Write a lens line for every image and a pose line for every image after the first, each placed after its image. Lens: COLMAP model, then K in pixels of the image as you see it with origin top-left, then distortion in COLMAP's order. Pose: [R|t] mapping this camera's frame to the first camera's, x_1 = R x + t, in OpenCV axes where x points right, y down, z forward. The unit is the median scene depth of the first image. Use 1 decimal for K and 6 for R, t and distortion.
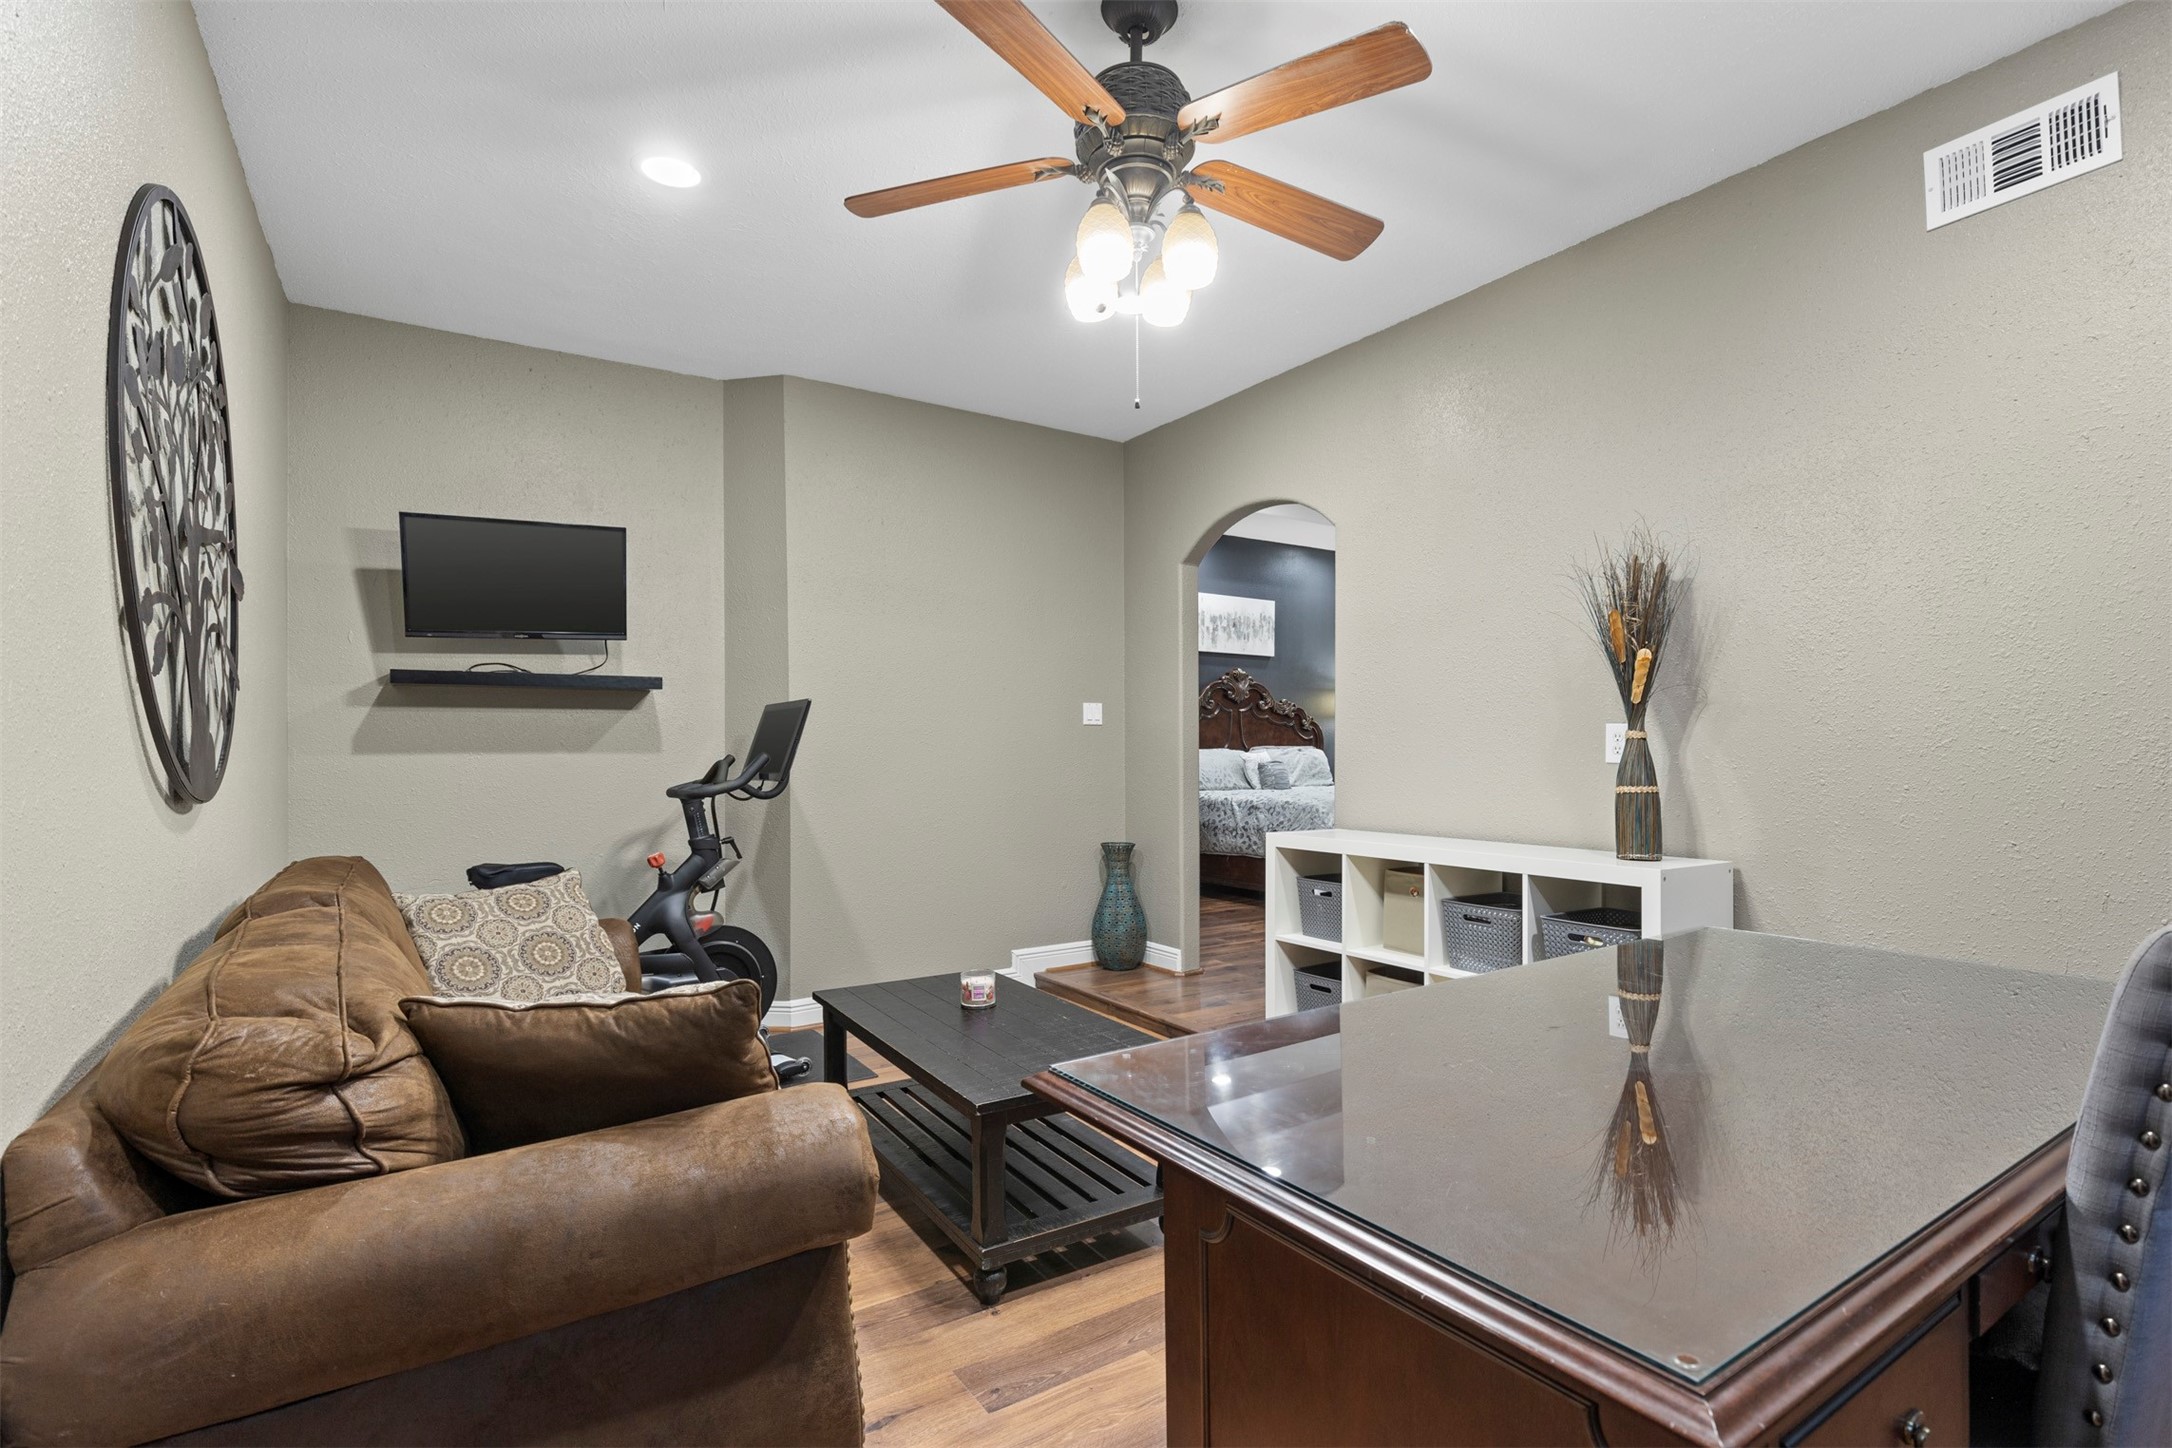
lens RADIAL K [[1028.6, 0, 1086.0], [0, 1028.6, 724.0], [0, 0, 1]] dist [0.000430, 0.000030]
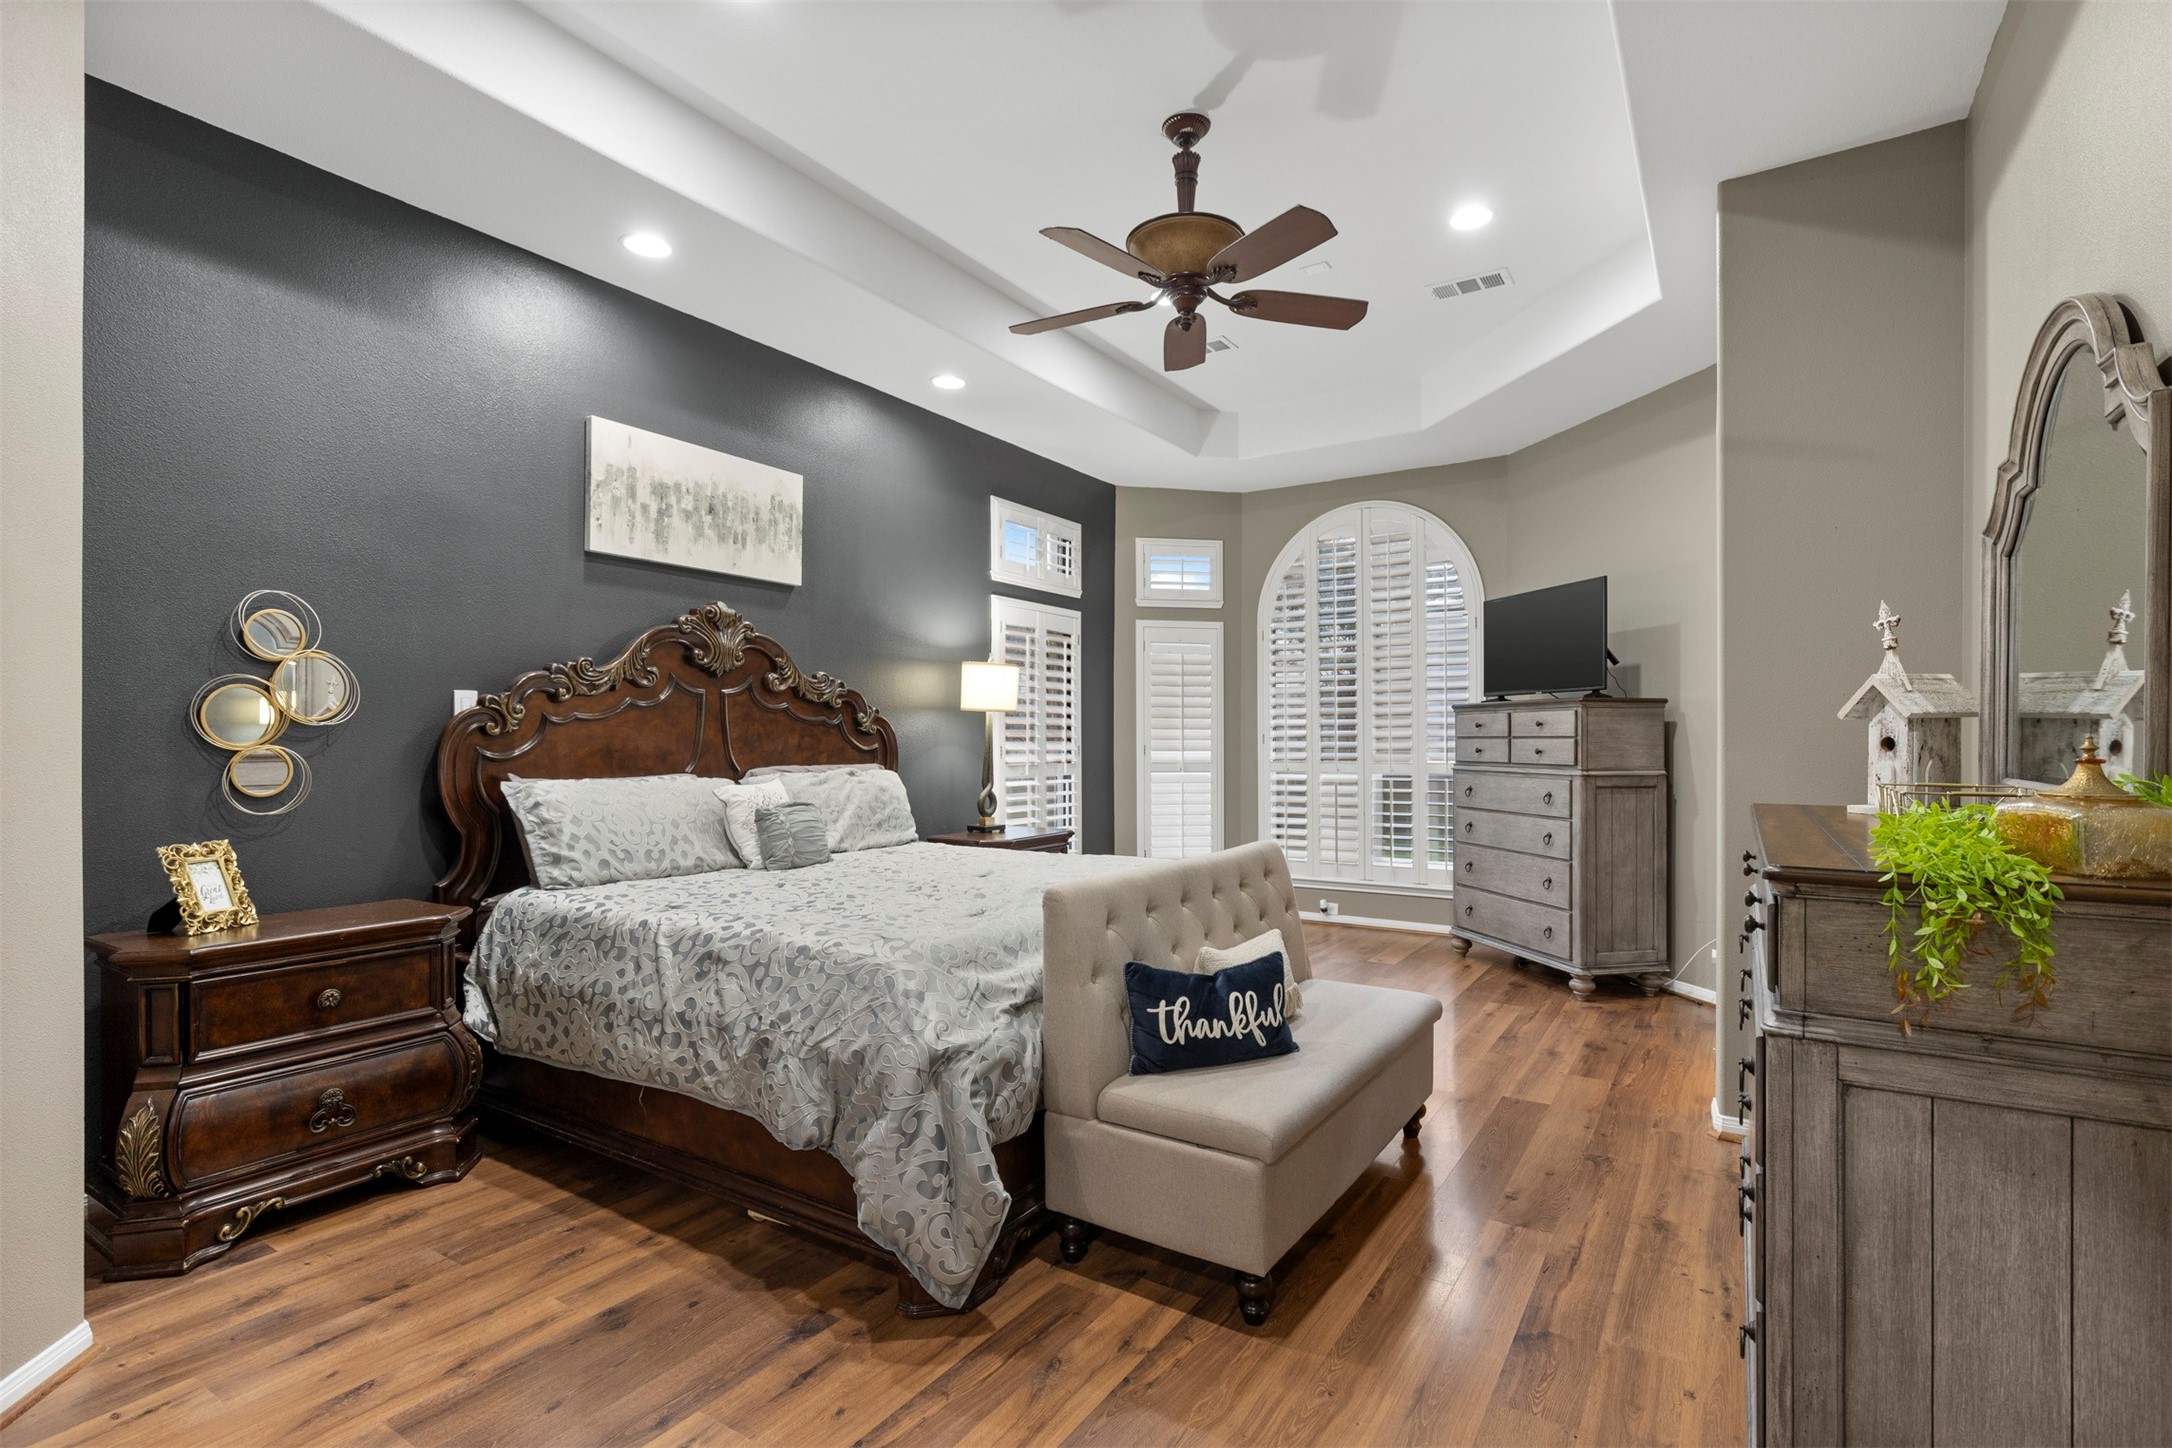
lens RADIAL K [[1028.6, 0, 1086.0], [0, 1028.6, 724.0], [0, 0, 1]] dist [0.000430, 0.000030]
pose [[0.913952, -0.000144, 0.405822, 0.111089], [-0.000380, 0.999999, 0.001213, 0.000788], [-0.405822, -0.001263, 0.913951, 0.507044]]
